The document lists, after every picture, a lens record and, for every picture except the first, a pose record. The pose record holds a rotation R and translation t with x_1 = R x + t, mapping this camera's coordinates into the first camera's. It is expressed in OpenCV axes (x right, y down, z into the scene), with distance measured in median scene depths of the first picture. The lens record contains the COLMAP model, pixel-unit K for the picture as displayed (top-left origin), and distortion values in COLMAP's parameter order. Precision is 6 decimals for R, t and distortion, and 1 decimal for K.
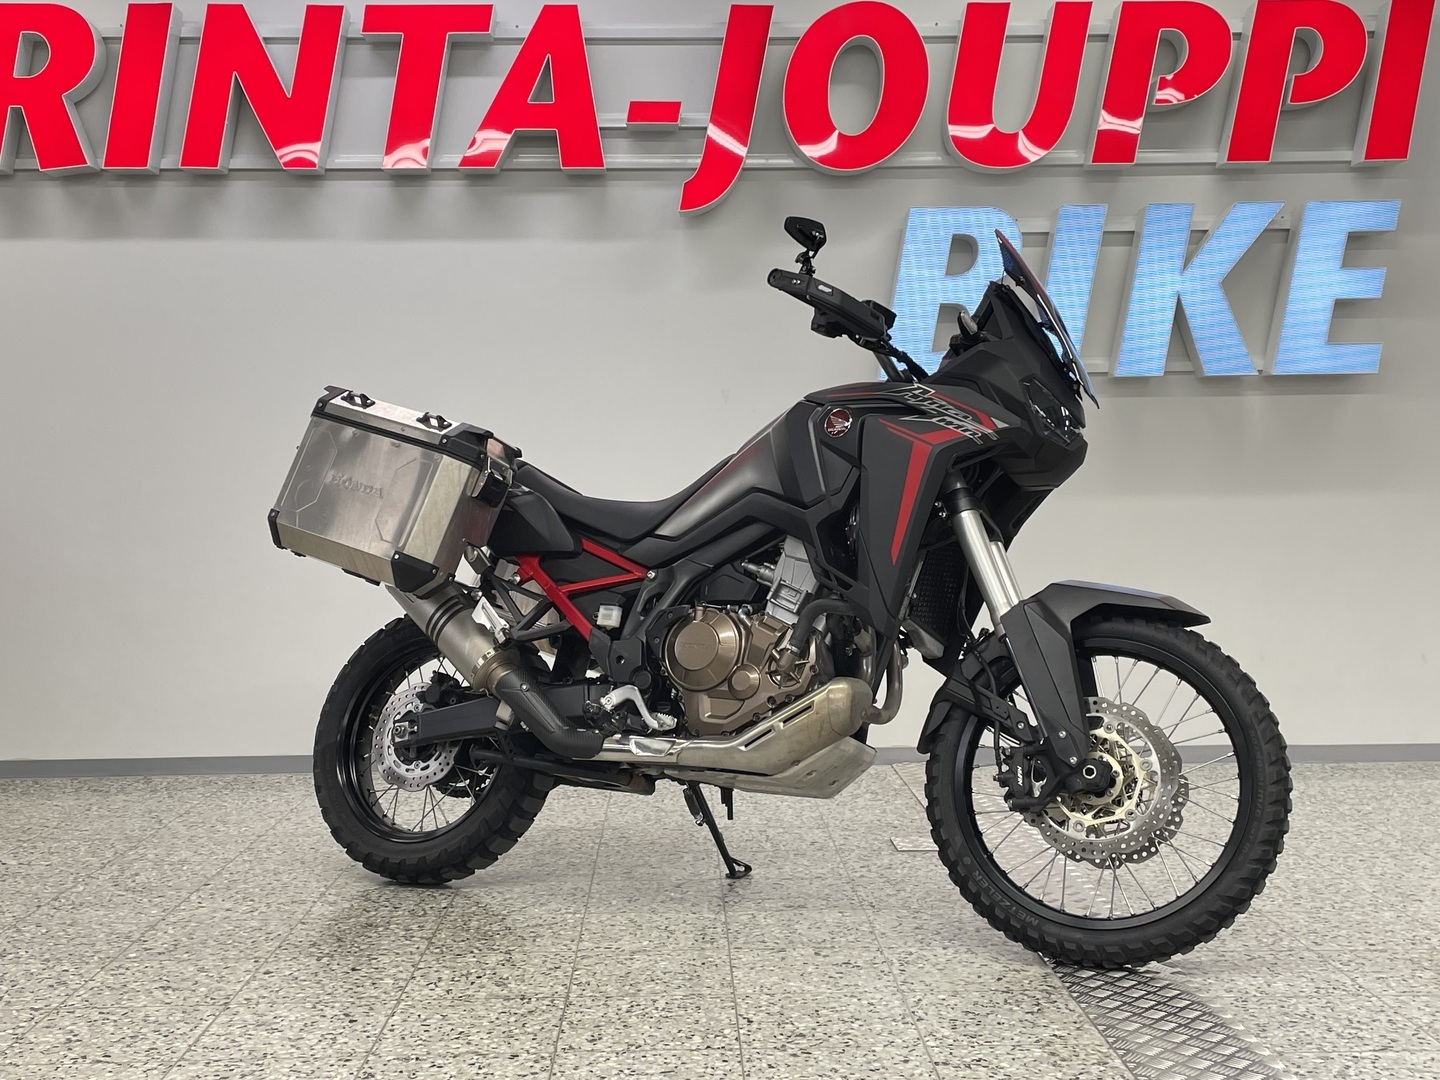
lens RADIAL K [[1727.2, 0, 722.6], [0, 1727.2, 528.1], [0, 0, 1]] dist [0.062179, 0.000000]
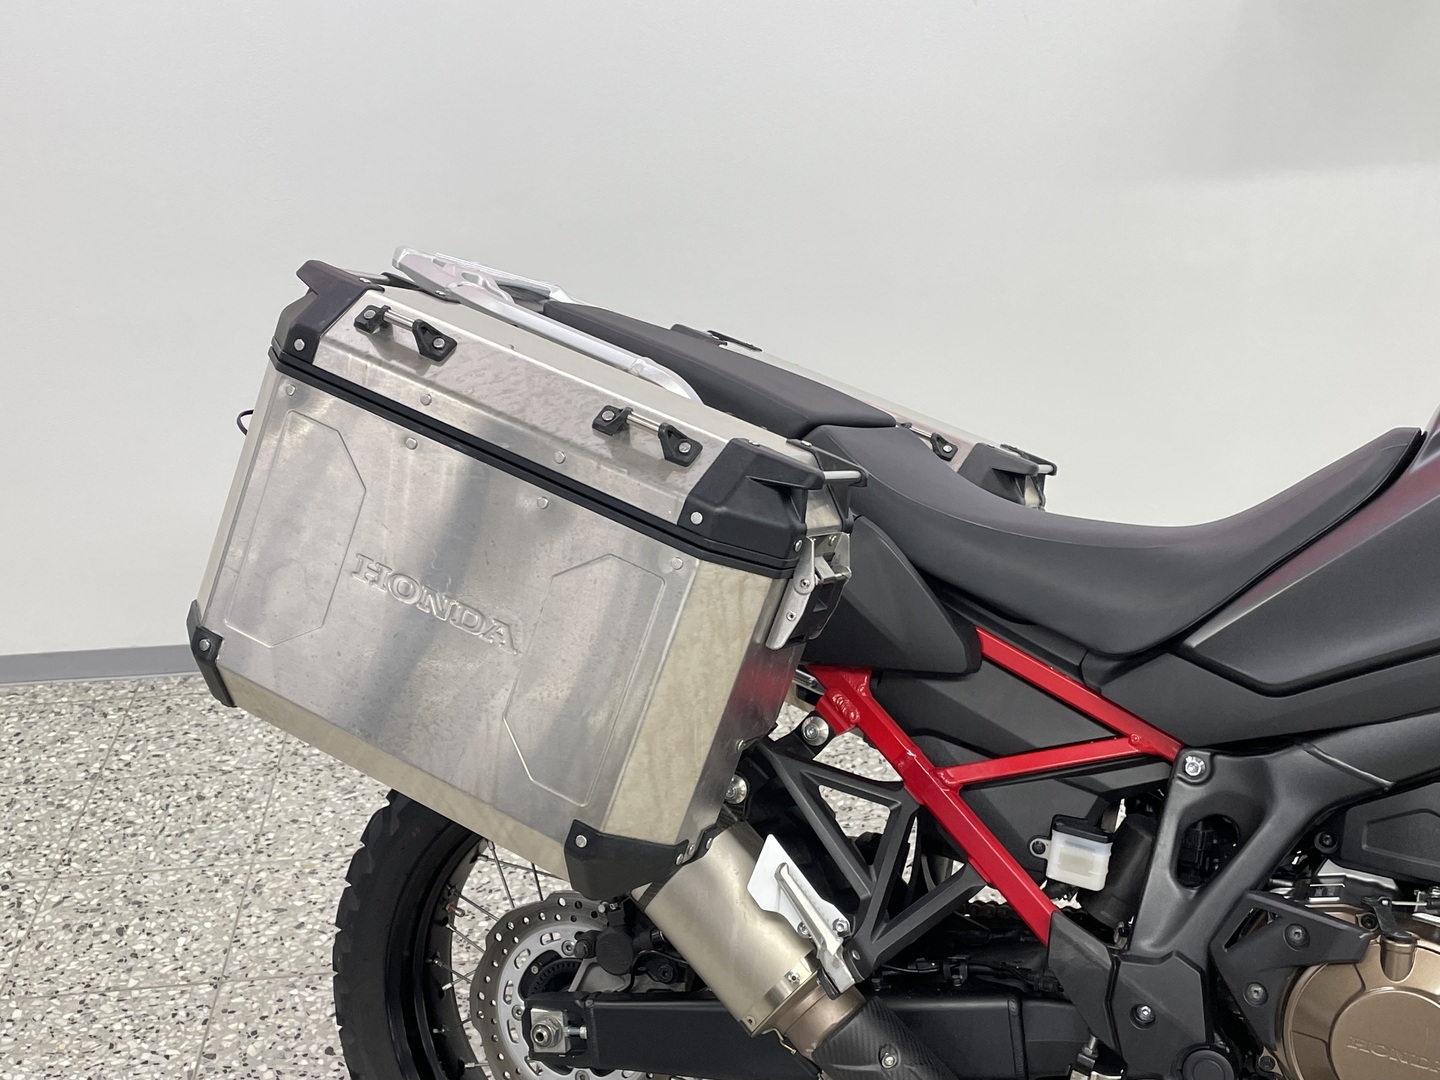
lens RADIAL K [[1727.2, 0, 712.5], [0, 1727.2, 541.0], [0, 0, 1]] dist [0.062179, 0.000000]
pose [[0.997329, -0.037762, 0.062528, -0.180805], [0.012910, 0.933653, 0.357946, -0.171210], [-0.071896, -0.356183, 0.931646, 0.682623]]
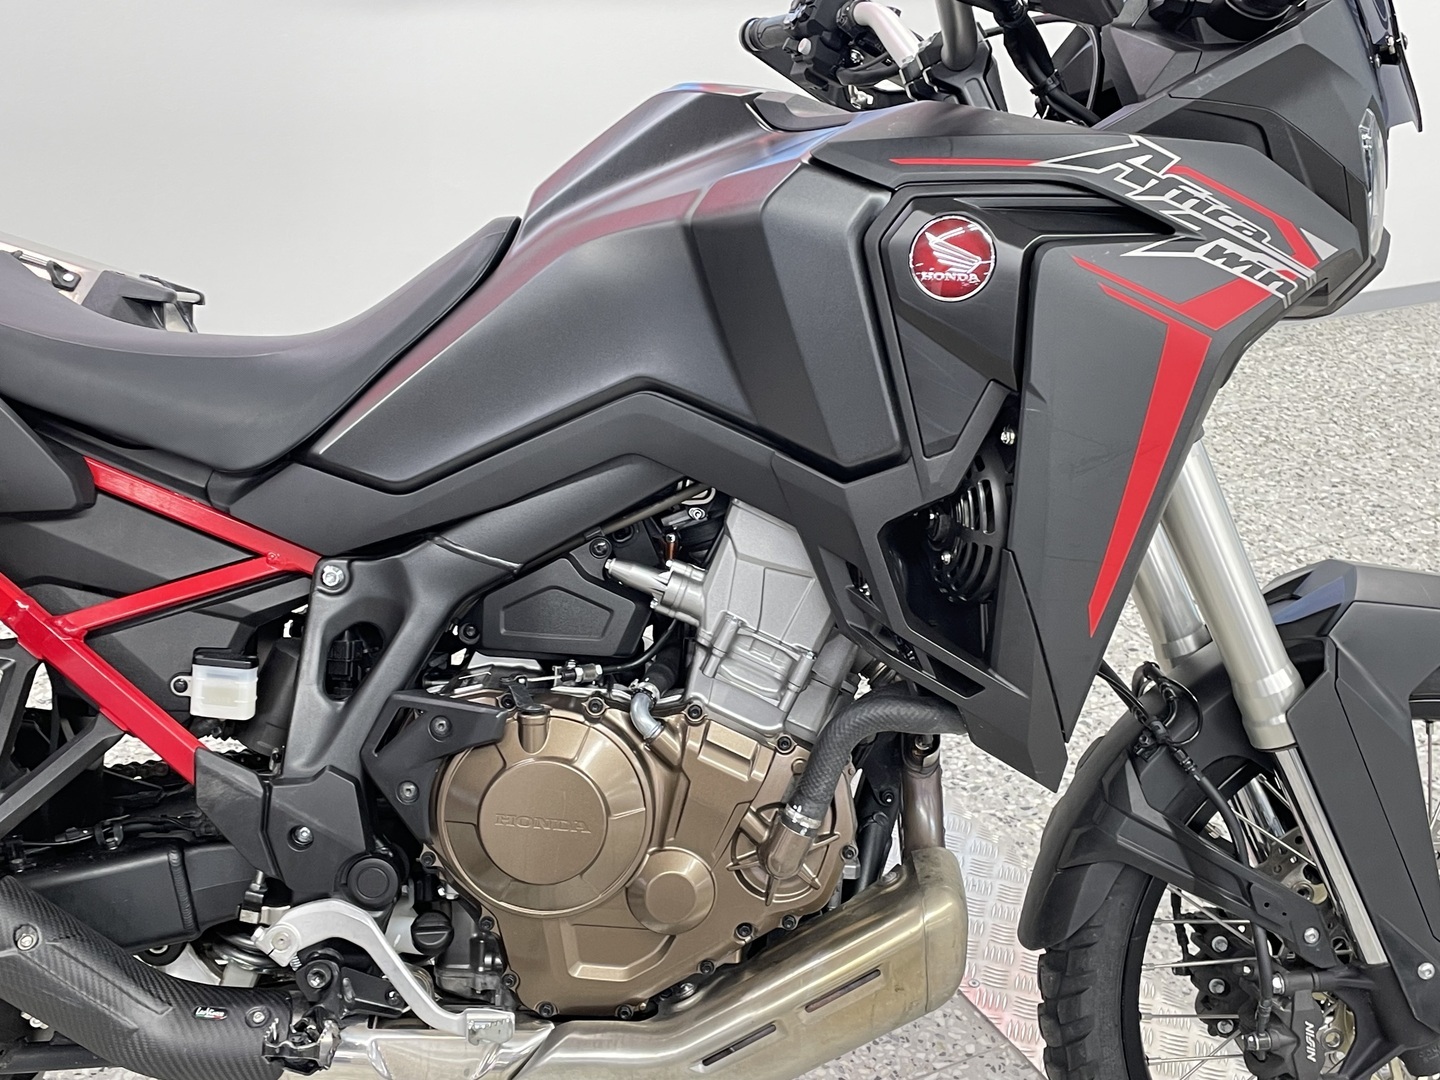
lens RADIAL K [[1727.2, 0, 732.2], [0, 1727.2, 539.7], [0, 0, 1]] dist [0.062179, 0.000000]
pose [[0.878859, -0.153709, 0.451642, -0.140628], [-0.052218, 0.909997, 0.411313, -0.147908], [-0.474216, -0.385070, 0.791733, 0.684943]]
